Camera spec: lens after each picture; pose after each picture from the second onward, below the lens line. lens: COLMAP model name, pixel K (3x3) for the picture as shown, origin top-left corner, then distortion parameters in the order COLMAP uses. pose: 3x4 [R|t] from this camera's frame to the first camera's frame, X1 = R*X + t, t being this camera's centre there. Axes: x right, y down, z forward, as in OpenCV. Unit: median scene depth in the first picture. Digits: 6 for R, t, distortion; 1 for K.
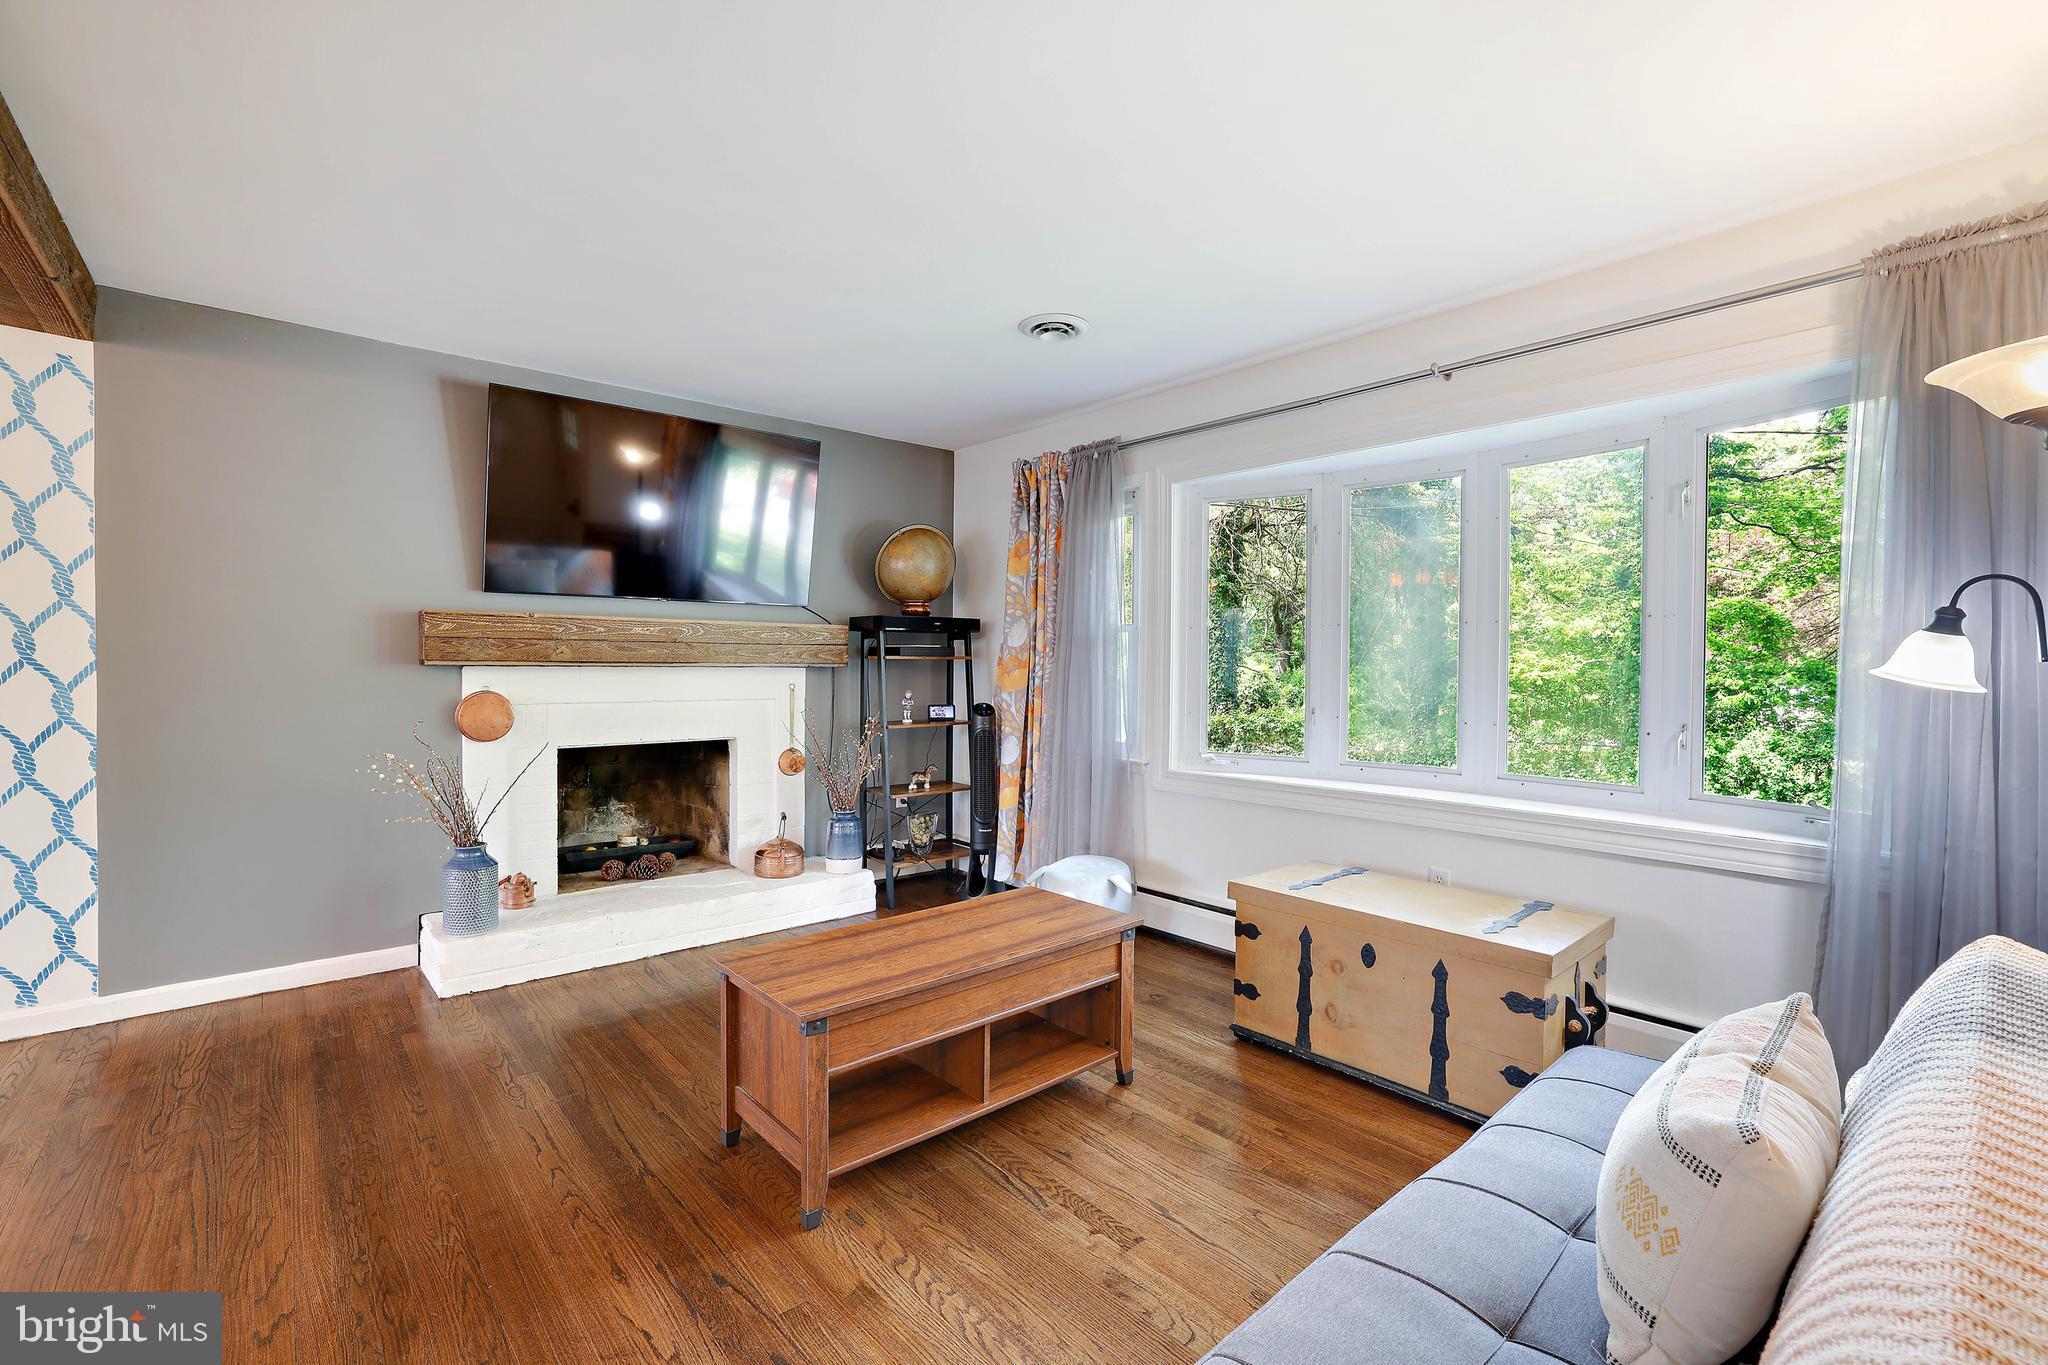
lens RADIAL K [[872.2, 0, 1022.9], [0, 872.2, 671.0], [0, 0, 1]] dist [-0.001212, -0.000147]
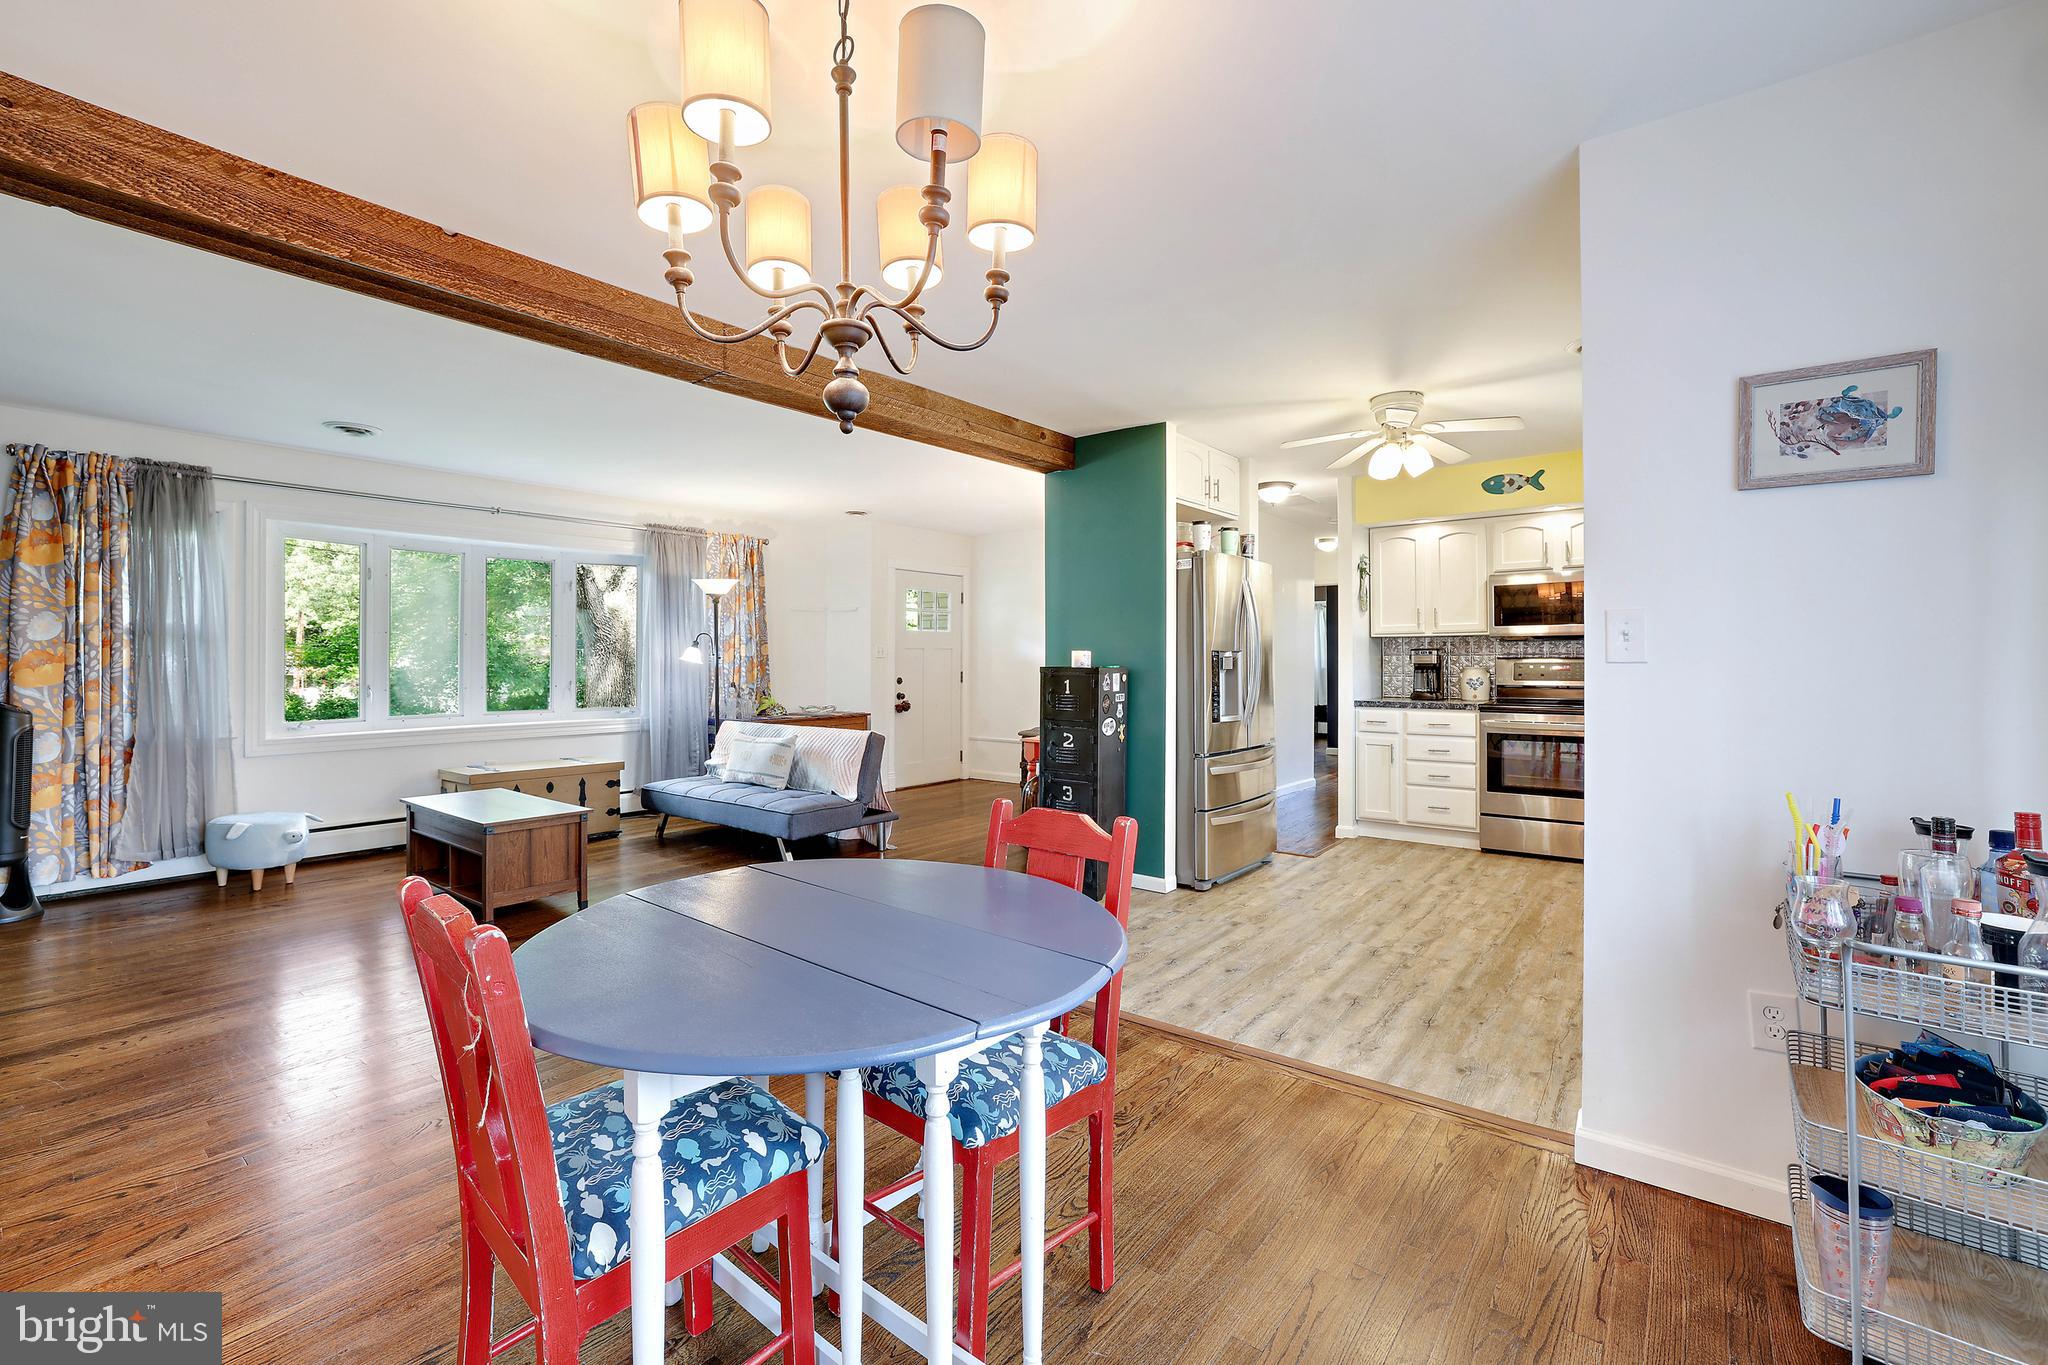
lens RADIAL K [[872.2, 0, 1022.9], [0, 872.2, 671.0], [0, 0, 1]] dist [-0.001212, -0.000147]
pose [[-0.188764, -0.018652, 0.981845, -0.893525], [0.001296, 0.999814, 0.019243, -0.008720], [-0.982022, 0.004905, -0.188704, 0.093592]]
